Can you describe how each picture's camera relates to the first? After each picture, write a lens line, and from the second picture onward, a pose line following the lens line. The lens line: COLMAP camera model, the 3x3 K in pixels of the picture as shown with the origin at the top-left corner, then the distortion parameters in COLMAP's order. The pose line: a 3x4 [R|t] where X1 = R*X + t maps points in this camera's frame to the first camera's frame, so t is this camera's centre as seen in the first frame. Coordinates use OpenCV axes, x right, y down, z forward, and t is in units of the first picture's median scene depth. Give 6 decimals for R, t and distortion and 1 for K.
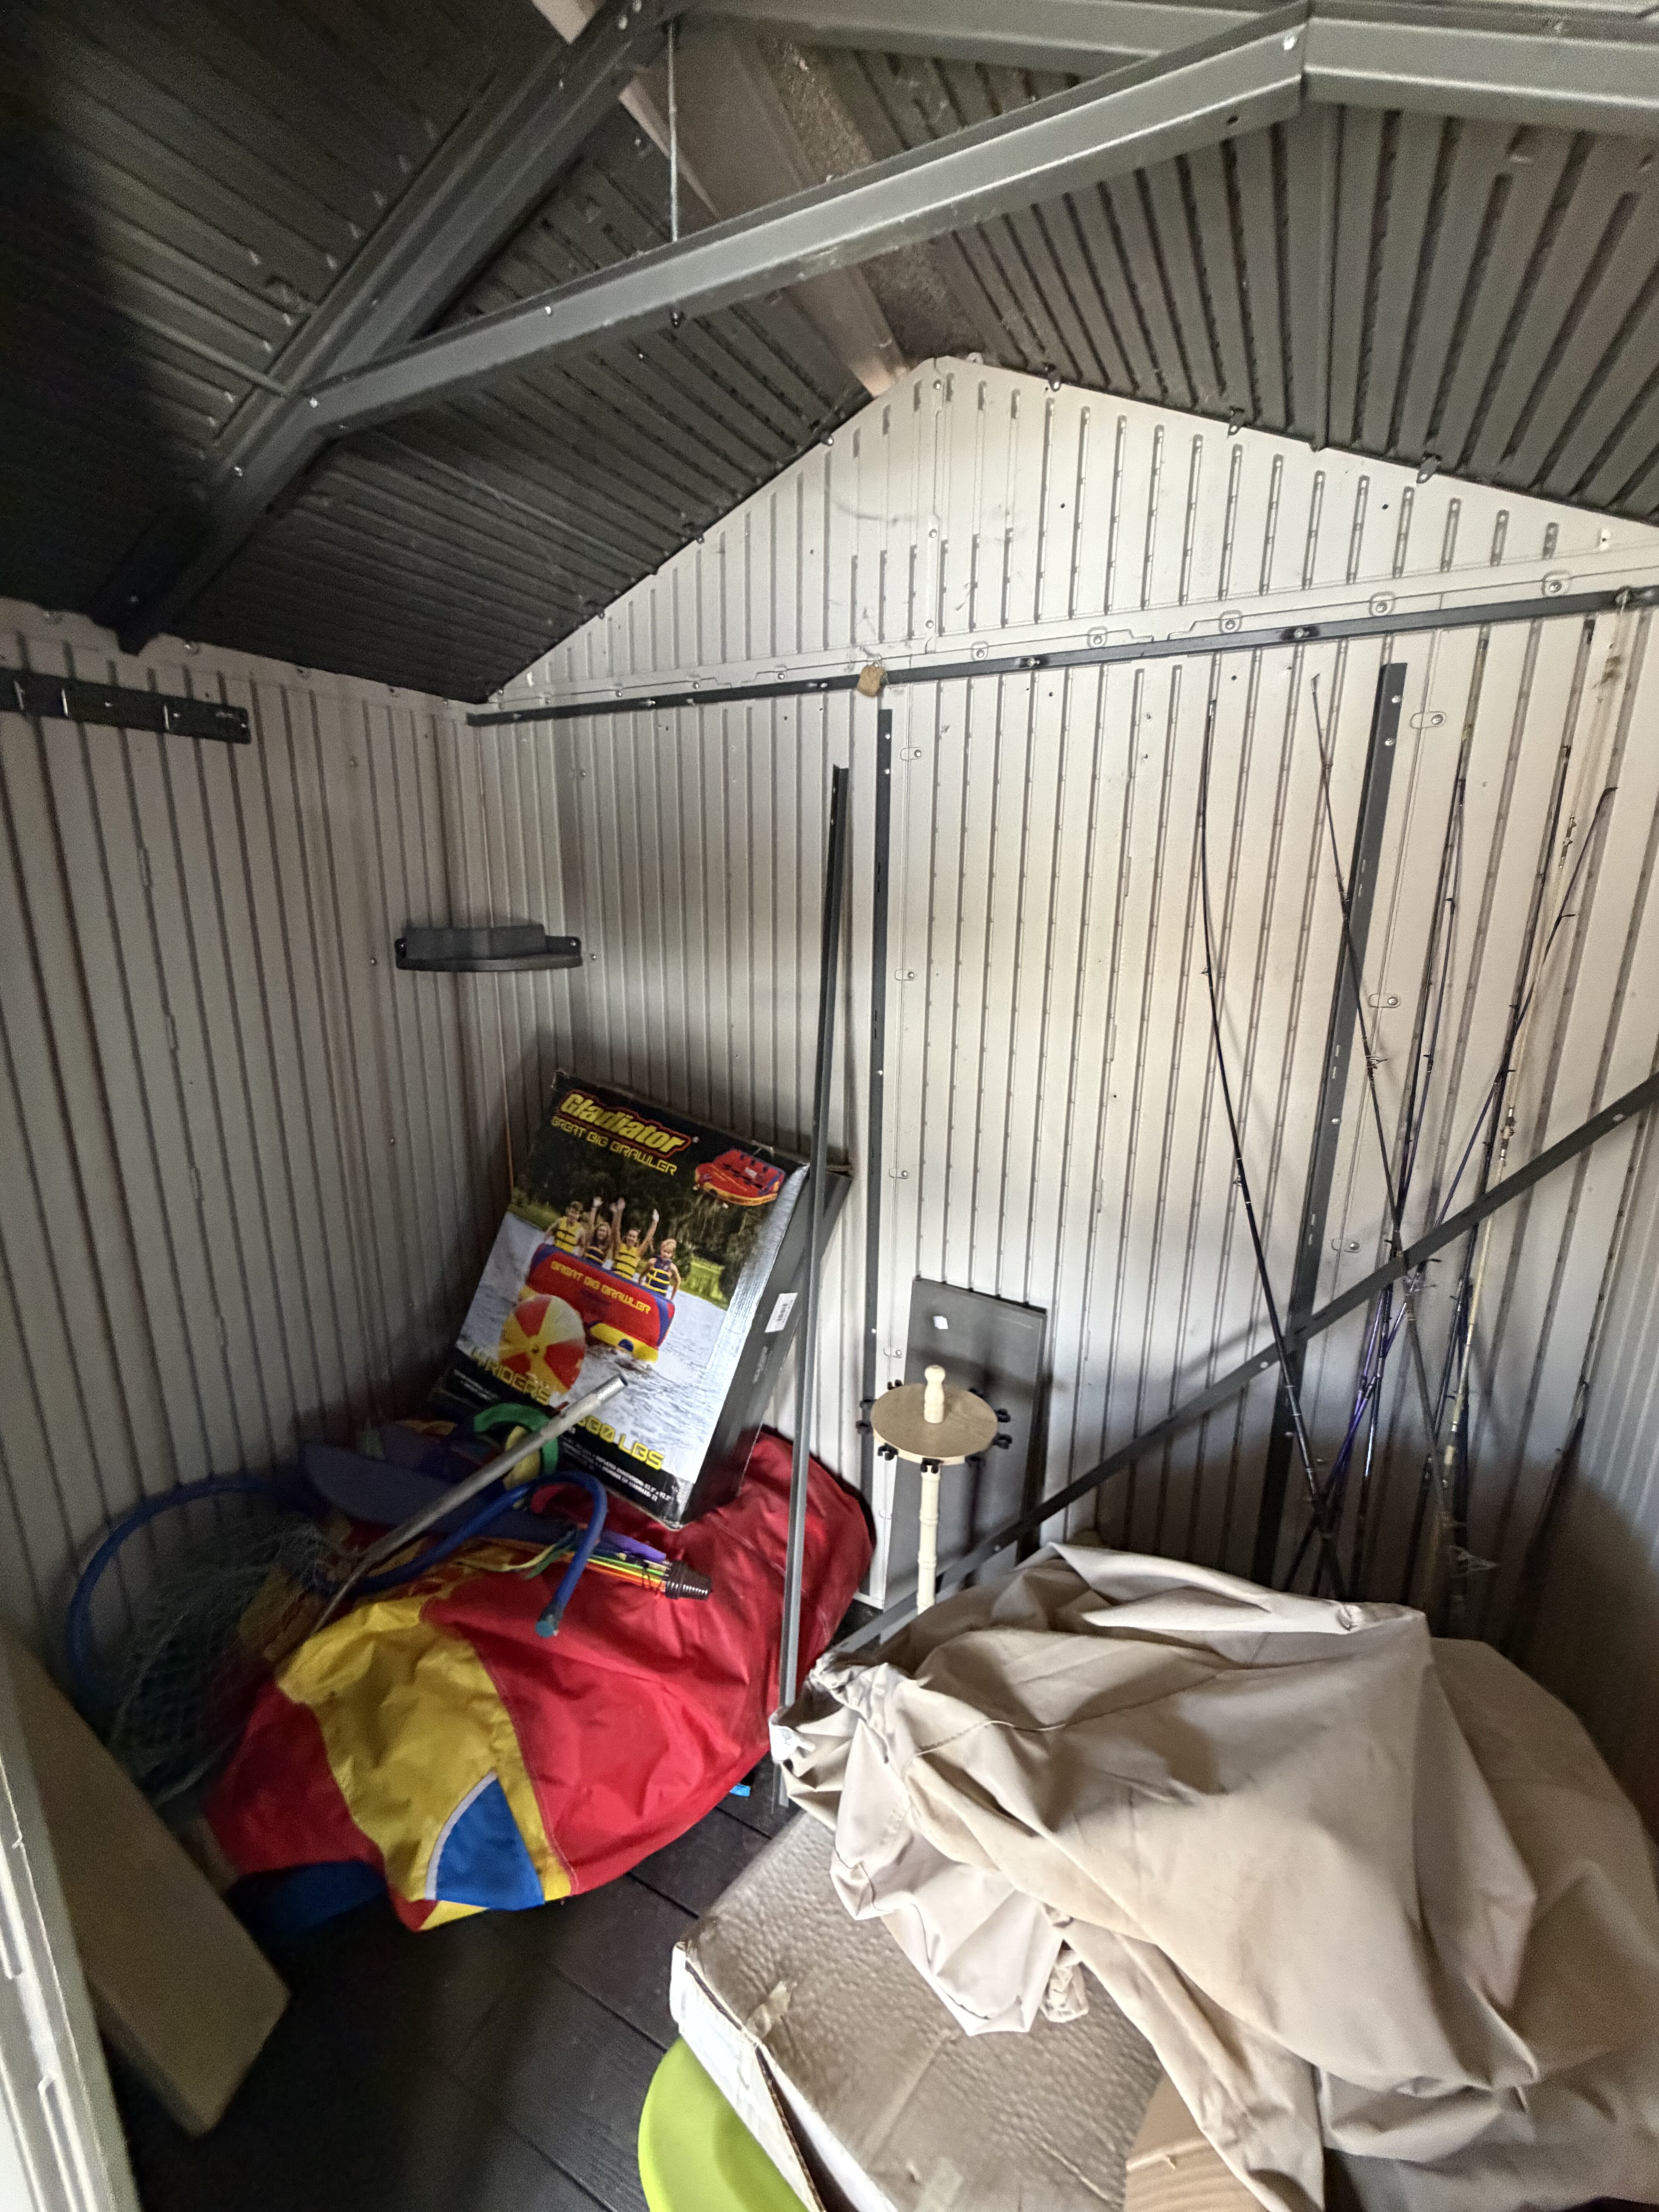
lens RADIAL K [[885.3, 0, 829.8], [0, 885.3, 1099.7], [0, 0, 1]] dist [0.004513, 0.000187]
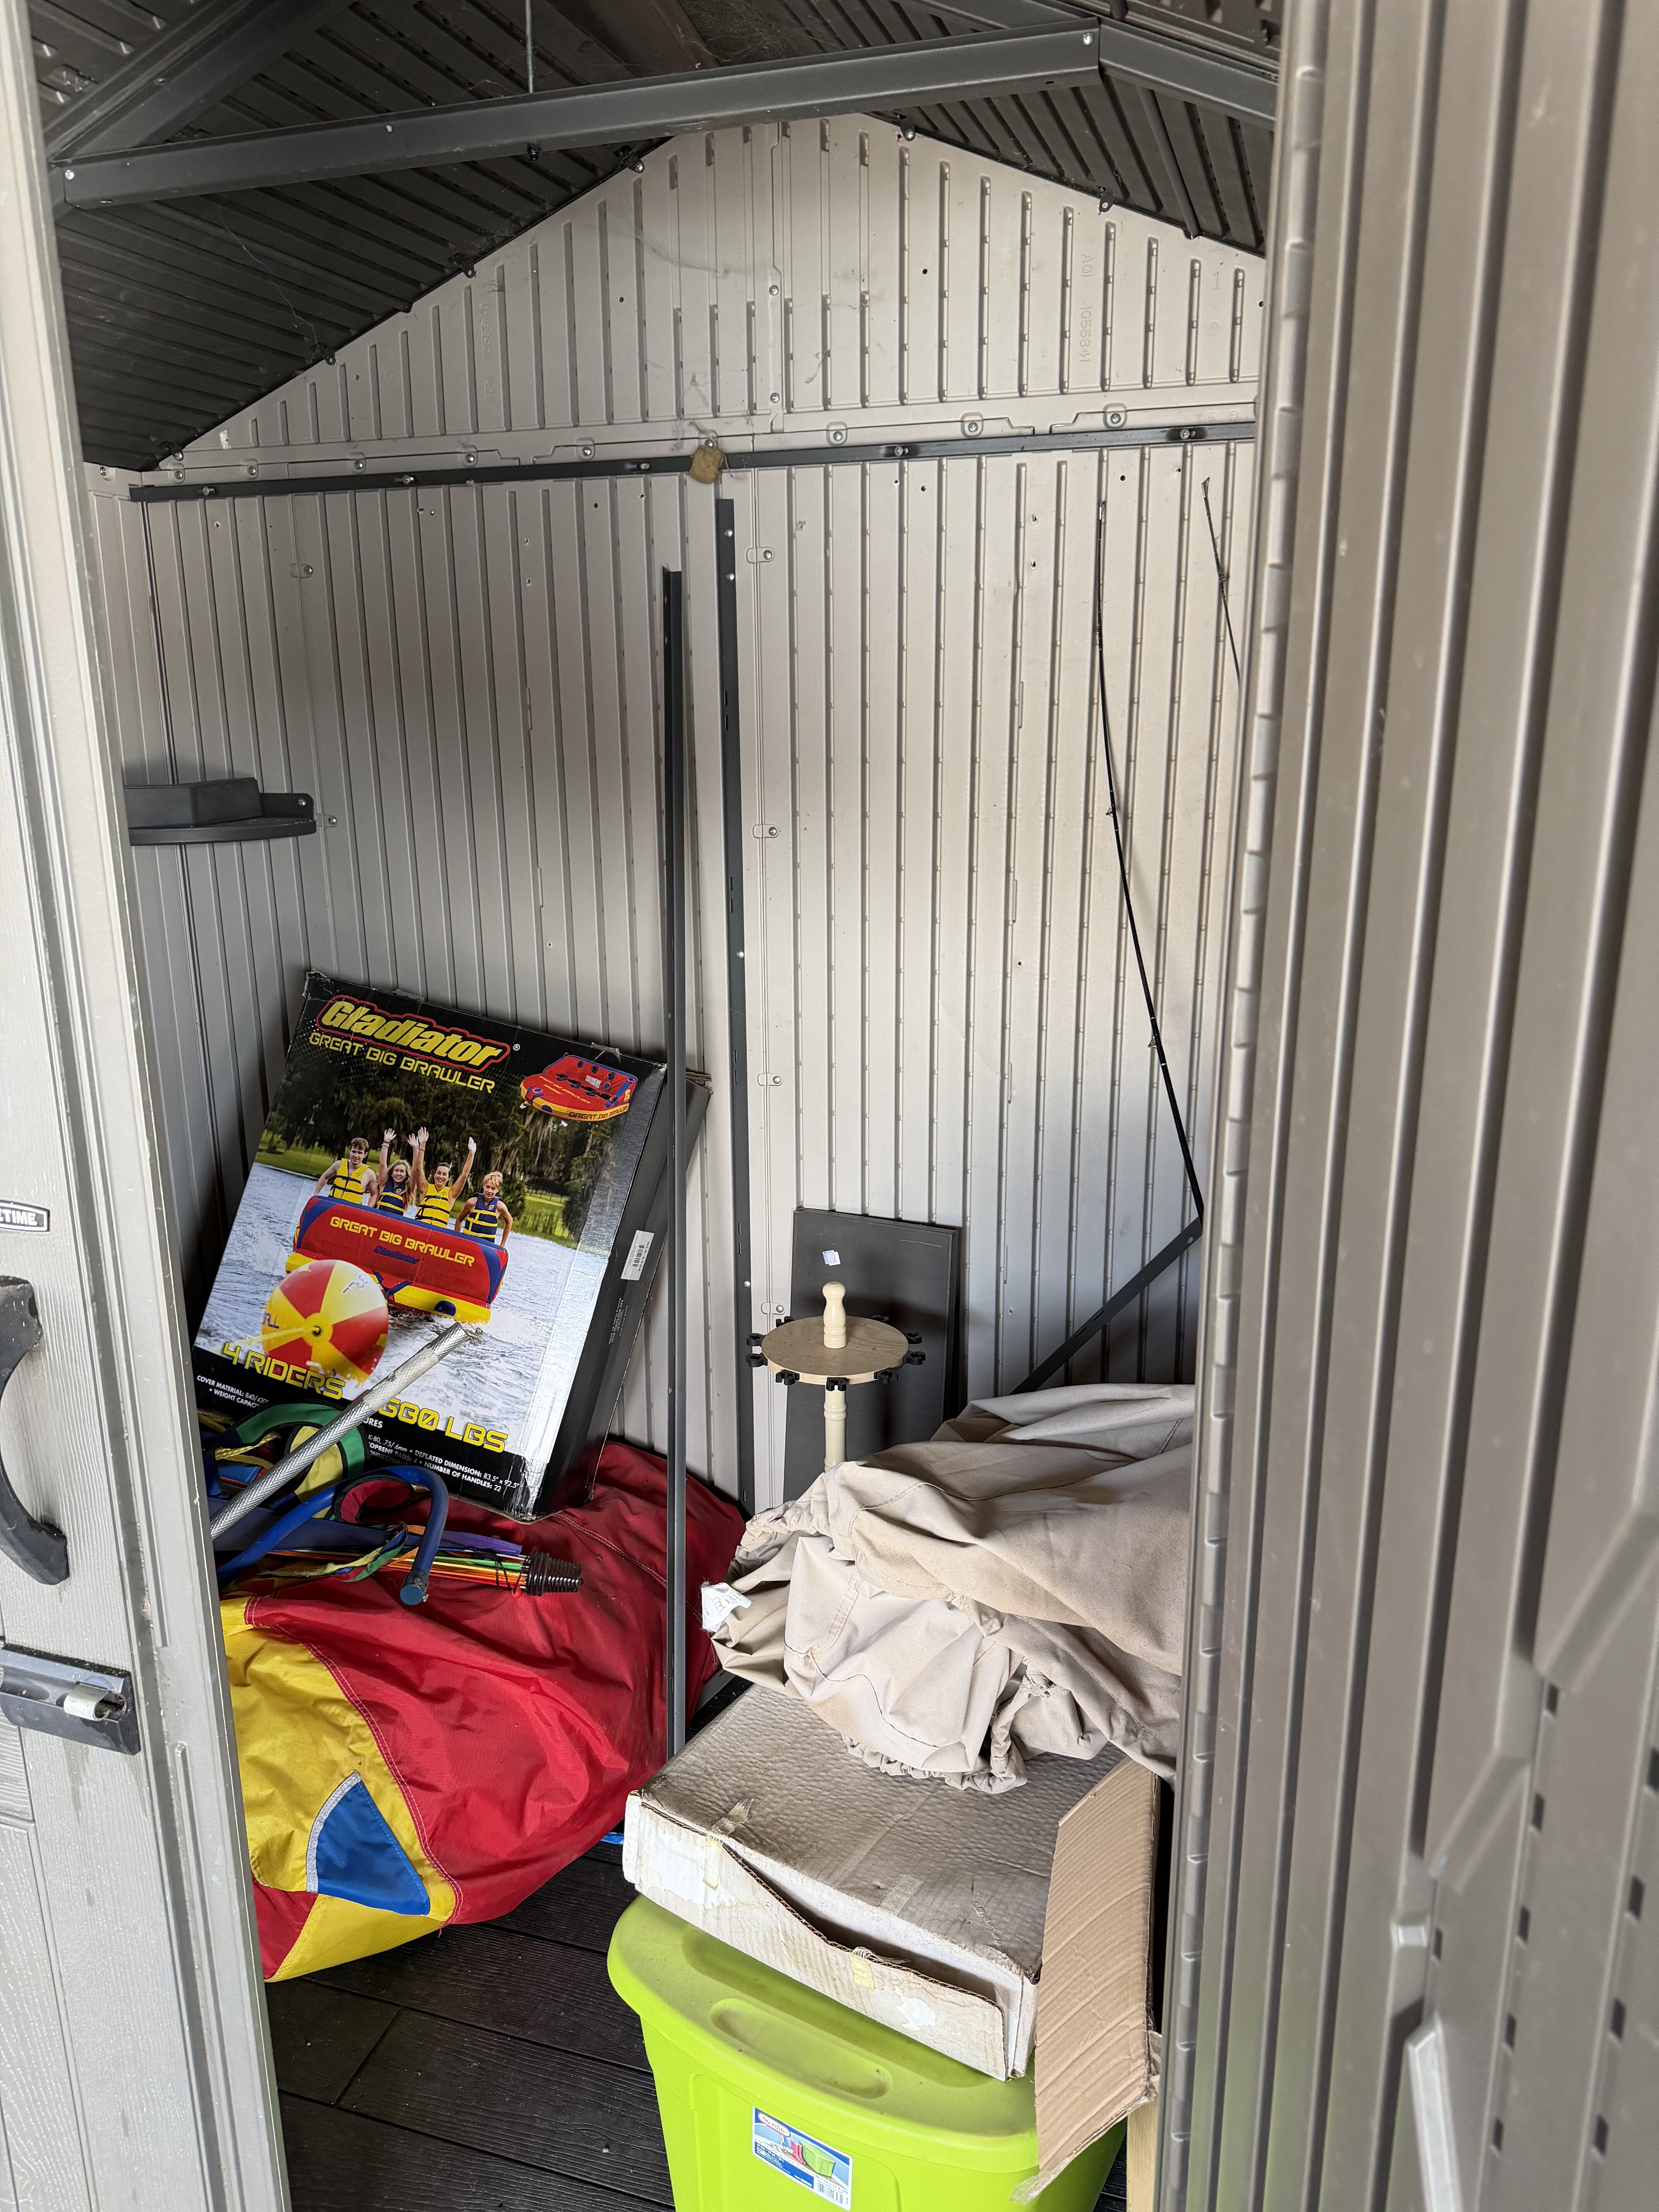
lens RADIAL K [[1556.1, 0, 816.2], [0, 1556.1, 1118.9], [0, 0, 1]] dist [0.165873, -0.333931]
pose [[0.985778, -0.060640, 0.156734, -0.114803], [0.056497, 0.997929, 0.030755, 0.084640], [-0.158274, -0.021462, 0.987162, -0.450836]]
